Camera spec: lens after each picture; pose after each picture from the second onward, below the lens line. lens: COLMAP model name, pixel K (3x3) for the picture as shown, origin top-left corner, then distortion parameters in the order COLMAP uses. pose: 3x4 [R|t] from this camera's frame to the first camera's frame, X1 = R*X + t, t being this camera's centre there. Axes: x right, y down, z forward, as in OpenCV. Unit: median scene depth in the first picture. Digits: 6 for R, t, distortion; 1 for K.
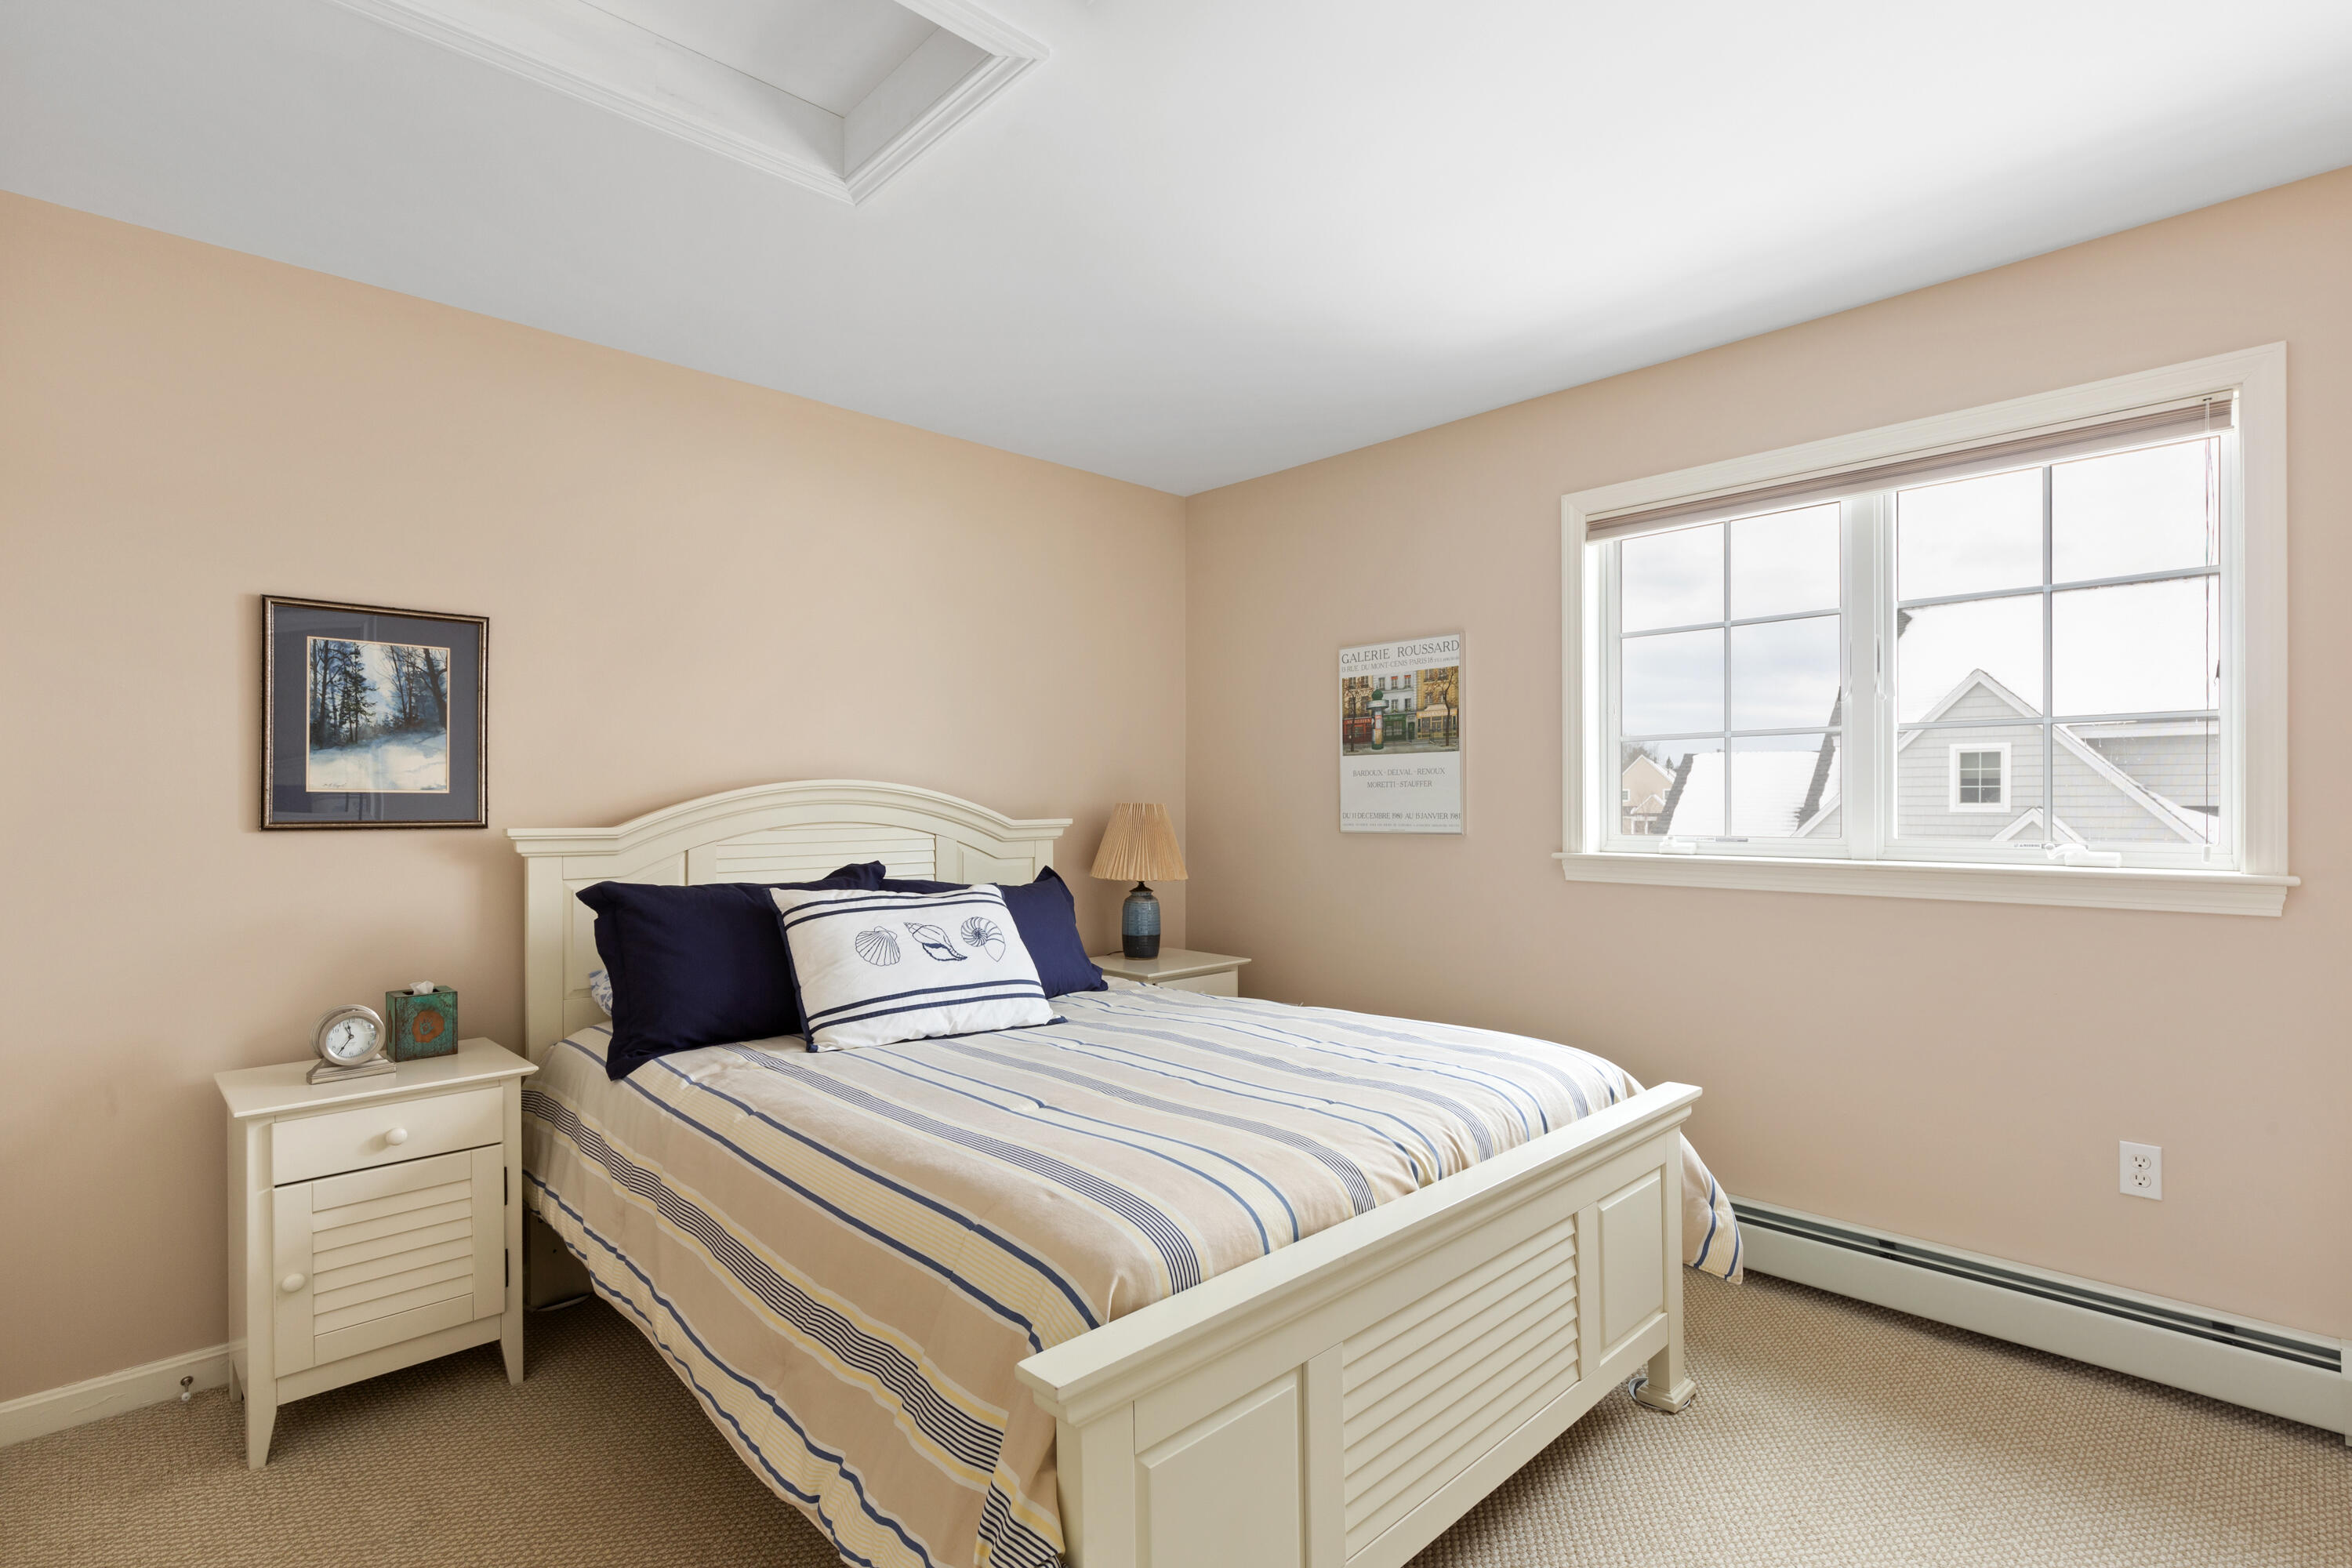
lens RADIAL K [[1107.0, 0, 1174.6], [0, 1107.0, 796.4], [0, 0, 1]] dist [0.000549, 0.000078]
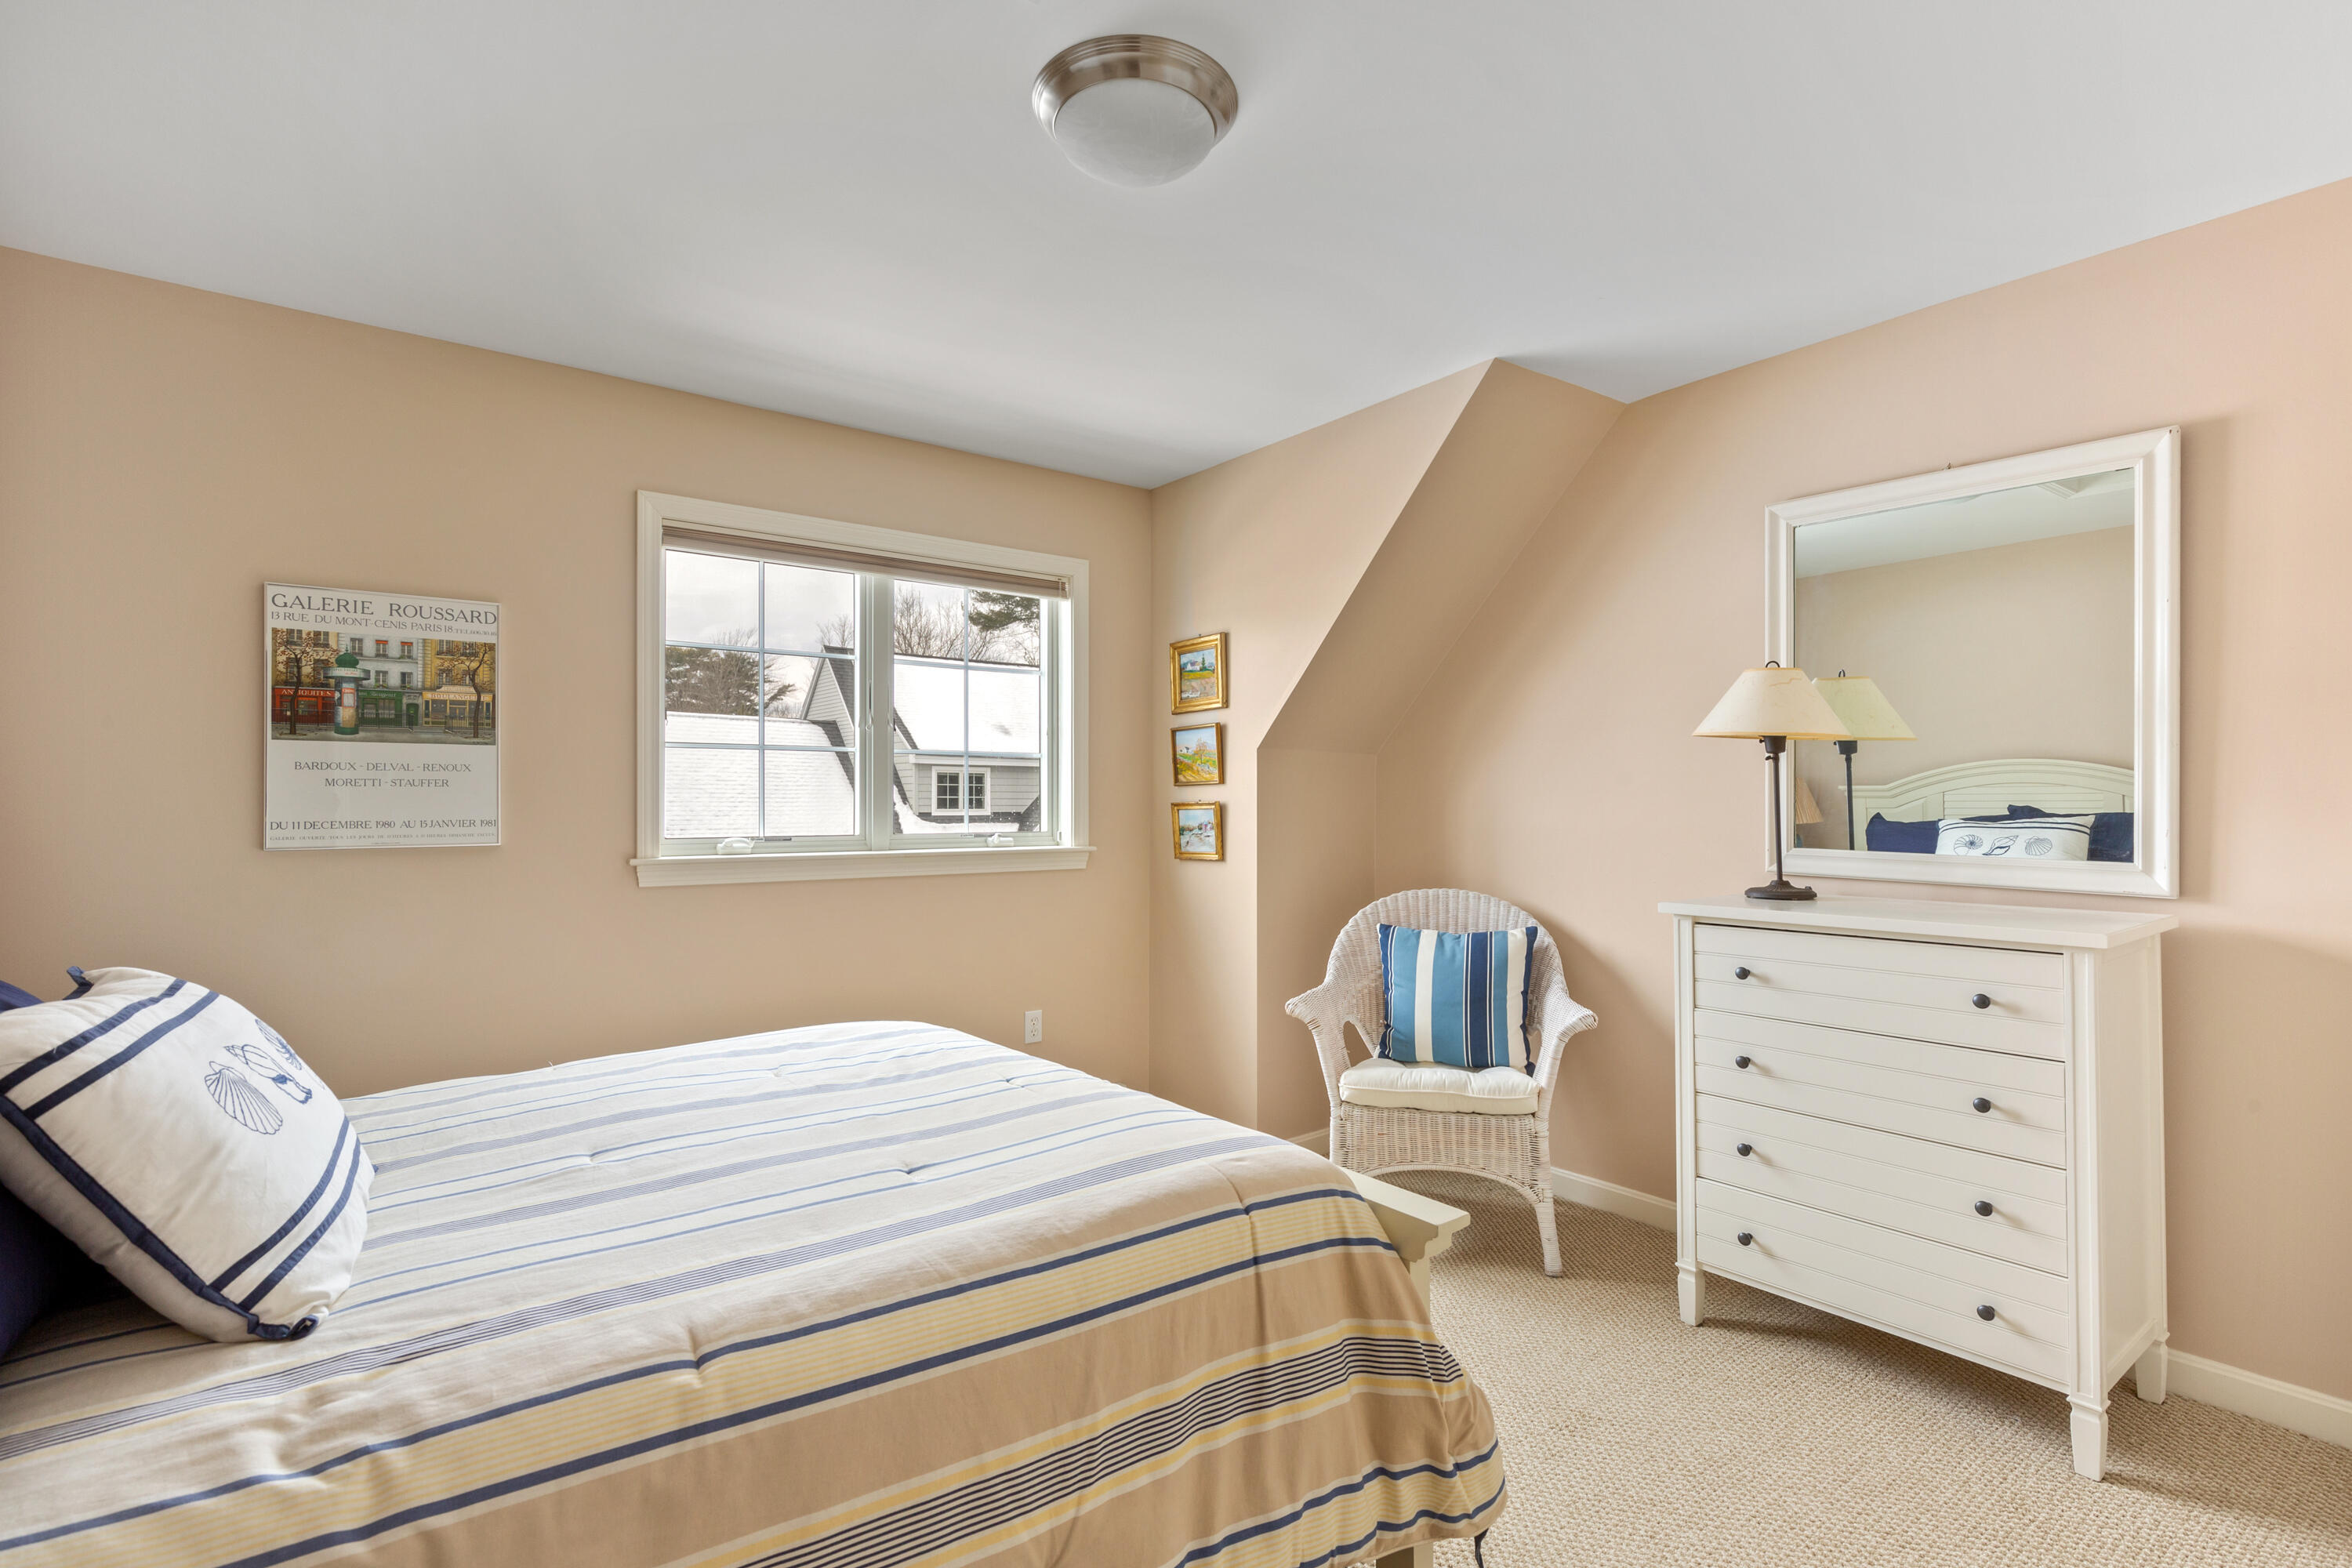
lens RADIAL K [[1107.0, 0, 1175.9], [0, 1107.0, 784.2], [0, 0, 1]] dist [0.000549, 0.000078]
pose [[0.113053, 0.023144, 0.993319, -0.494397], [-0.003280, 0.999732, -0.022920, 0.005569], [-0.993584, -0.000667, 0.113099, 0.381235]]
